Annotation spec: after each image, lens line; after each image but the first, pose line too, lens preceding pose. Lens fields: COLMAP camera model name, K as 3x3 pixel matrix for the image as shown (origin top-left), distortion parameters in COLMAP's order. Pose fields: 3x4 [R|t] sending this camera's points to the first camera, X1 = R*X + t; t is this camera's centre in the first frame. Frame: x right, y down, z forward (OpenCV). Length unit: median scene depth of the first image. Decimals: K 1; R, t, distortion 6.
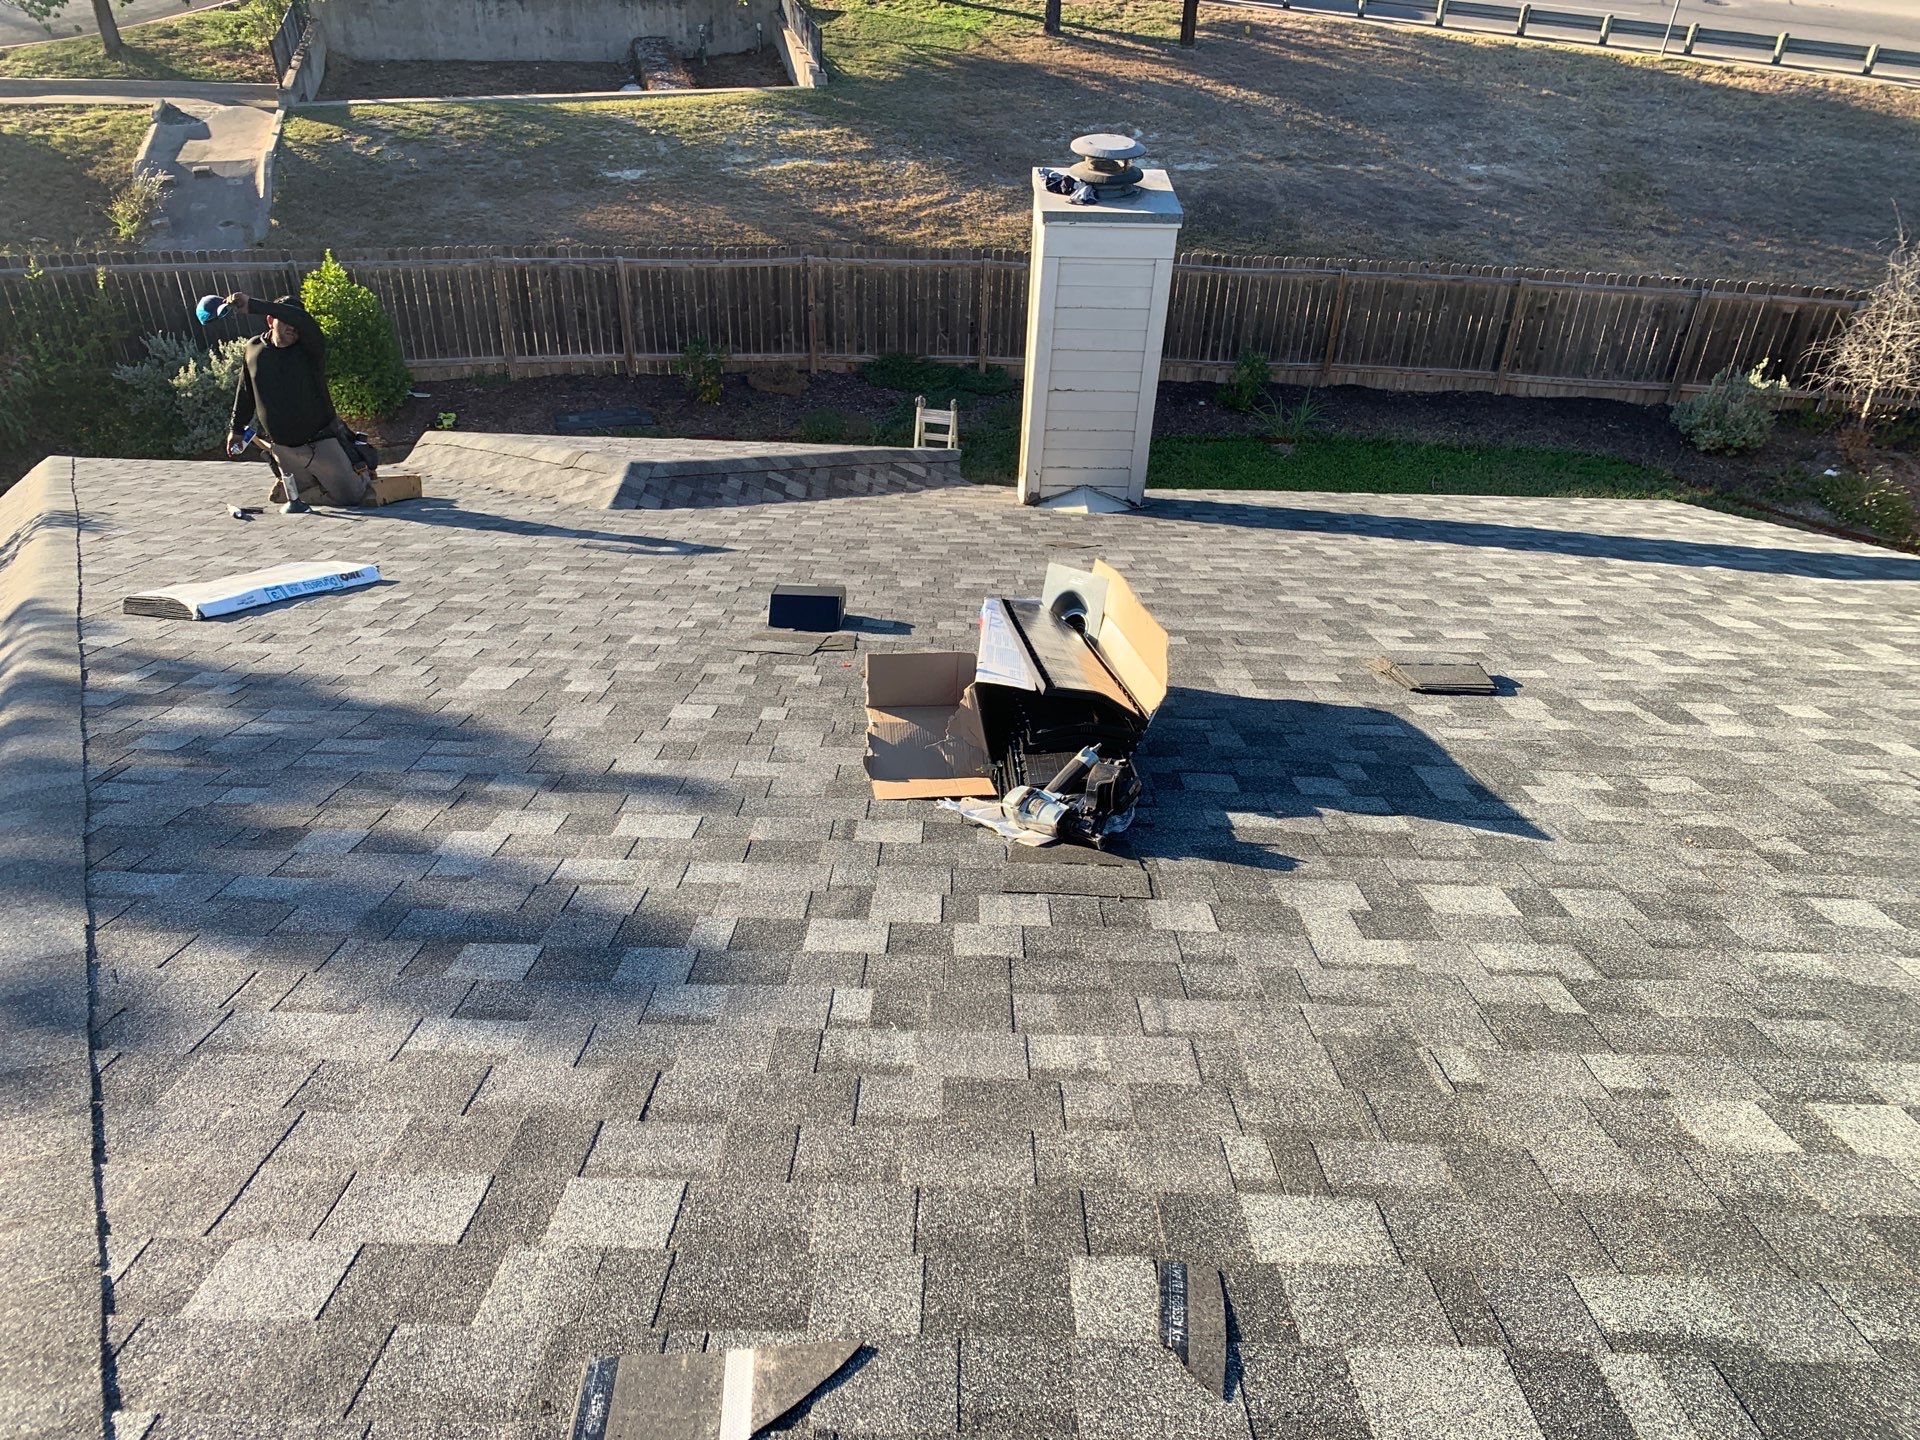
lens RADIAL K [[1485.8, 0, 973.0], [0, 1485.8, 691.9], [0, 0, 1]] dist [0.024361, -0.006381]
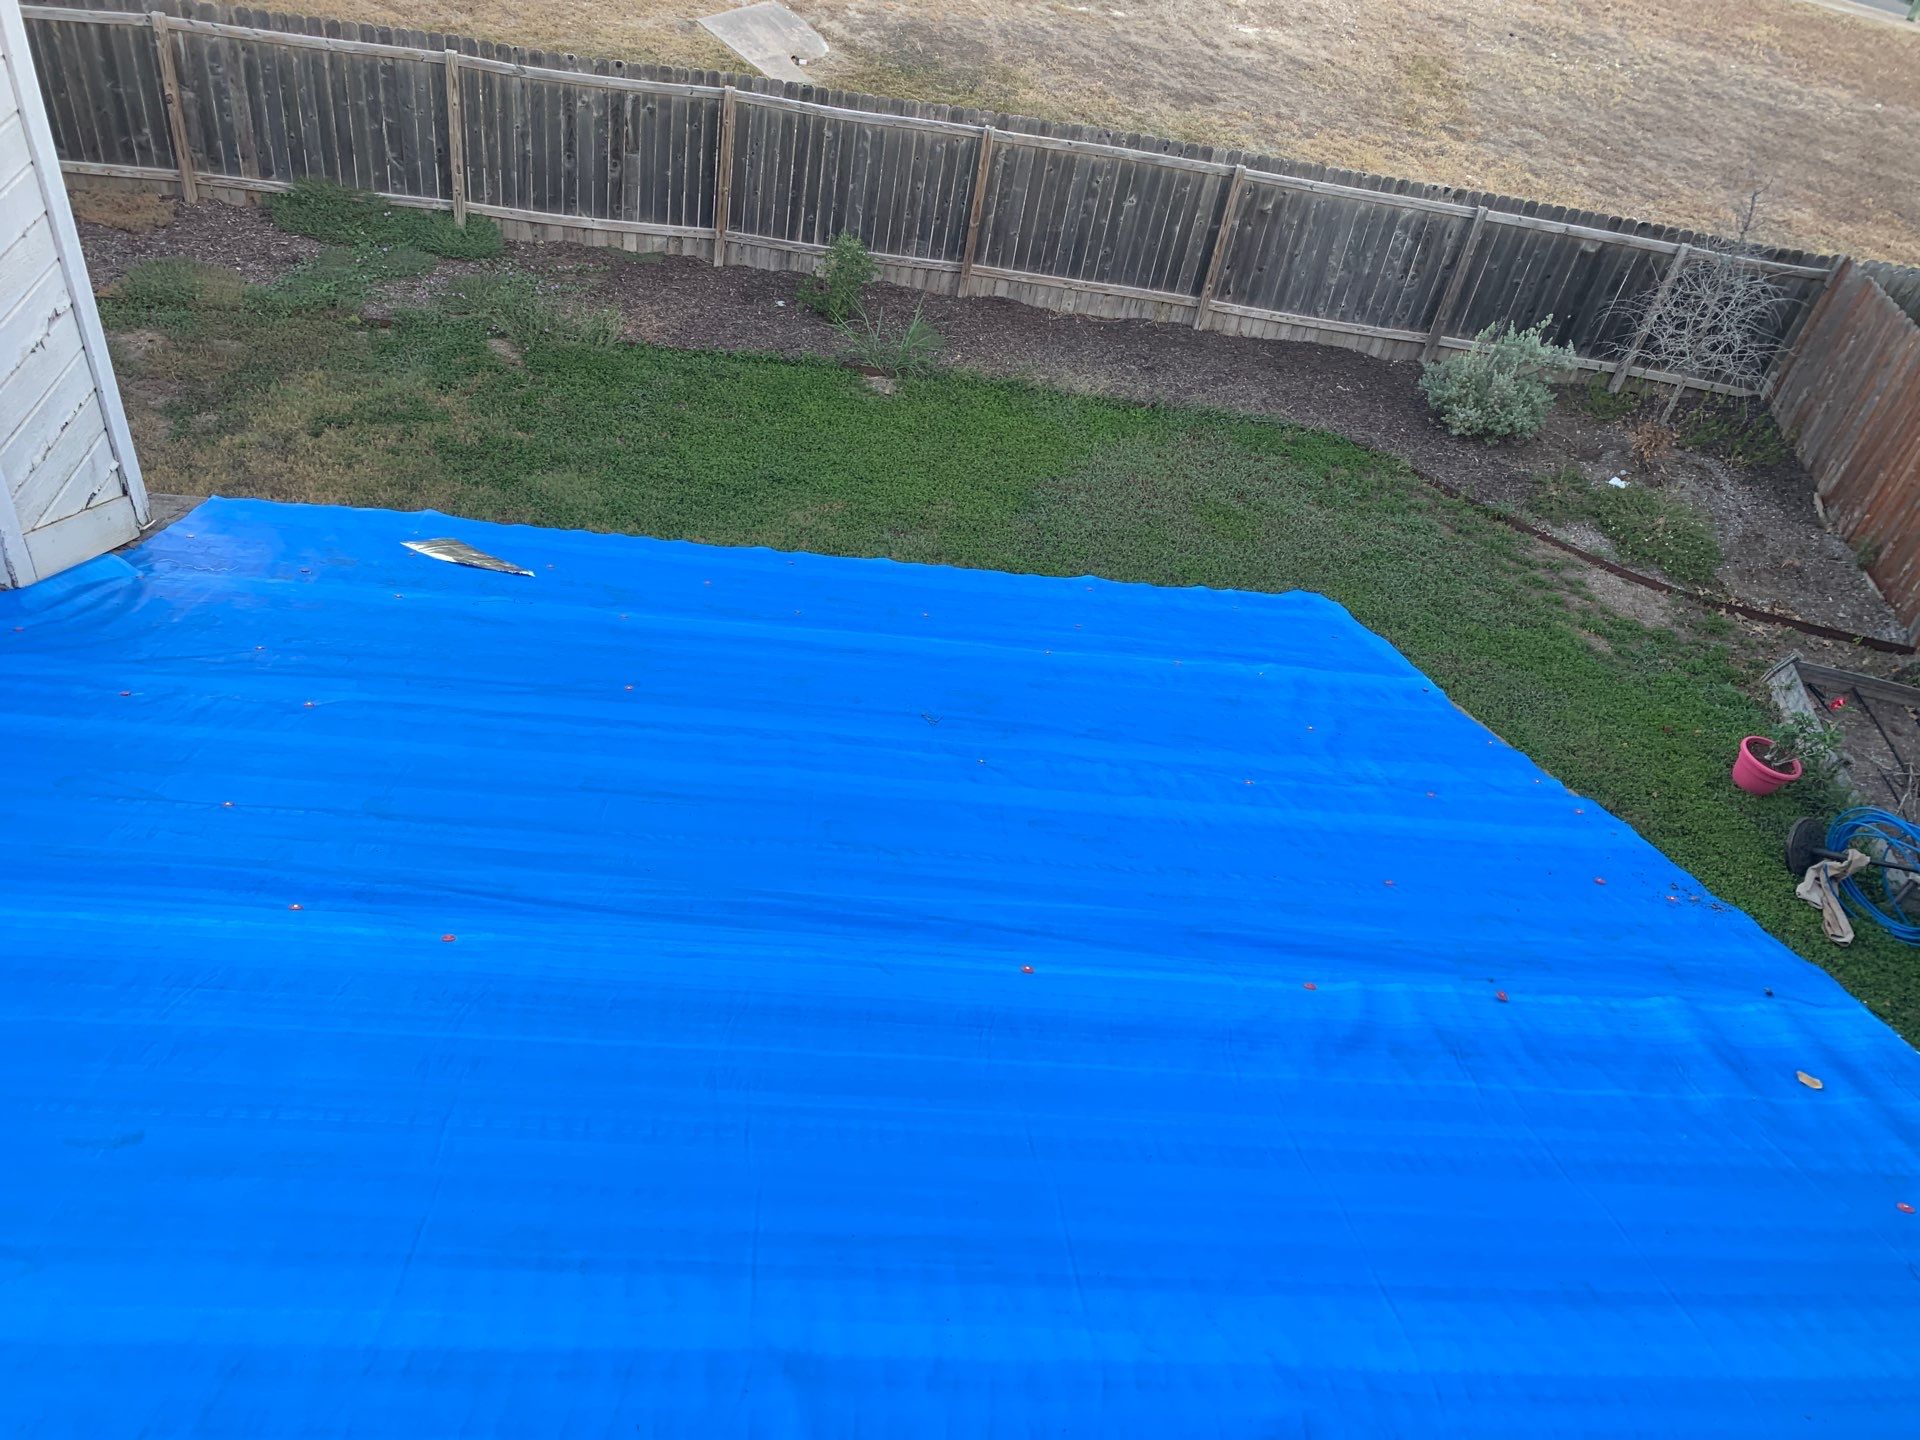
lens RADIAL K [[1484.7, 0, 935.7], [0, 1484.7, 704.4], [0, 0, 1]] dist [0.027163, -0.009061]
pose [[0.992158, 0.059870, 0.109716, 0.156994], [-0.069541, 0.993818, 0.086542, -0.071897], [-0.103856, -0.093493, 0.990188, 0.281086]]
